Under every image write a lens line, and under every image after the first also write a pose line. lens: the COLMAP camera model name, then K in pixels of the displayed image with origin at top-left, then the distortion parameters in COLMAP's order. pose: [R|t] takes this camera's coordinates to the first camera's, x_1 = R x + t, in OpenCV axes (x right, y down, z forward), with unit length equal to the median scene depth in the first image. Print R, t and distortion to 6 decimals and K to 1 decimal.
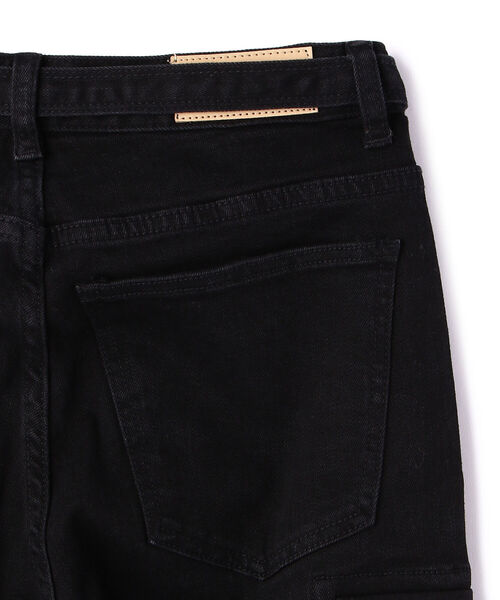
lens RADIAL K [[1840.9, 0, 256.2], [0, 1840.9, 304.2], [0, 0, 1]] dist [0.081117, 0.000000]
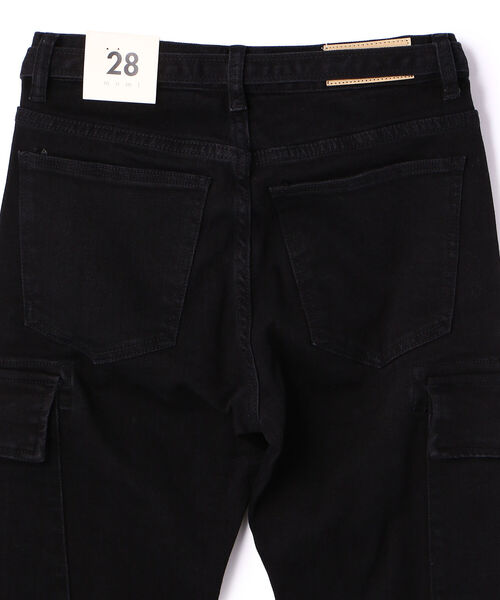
lens RADIAL K [[1954.7, 0, 245.7], [0, 1954.7, 299.6], [0, 0, 1]] dist [0.164709, 0.000000]
pose [[0.999878, -0.011956, -0.010078, -0.100496], [0.012449, 0.998652, 0.050399, 0.001499], [0.009462, -0.050518, 0.998678, -0.739680]]
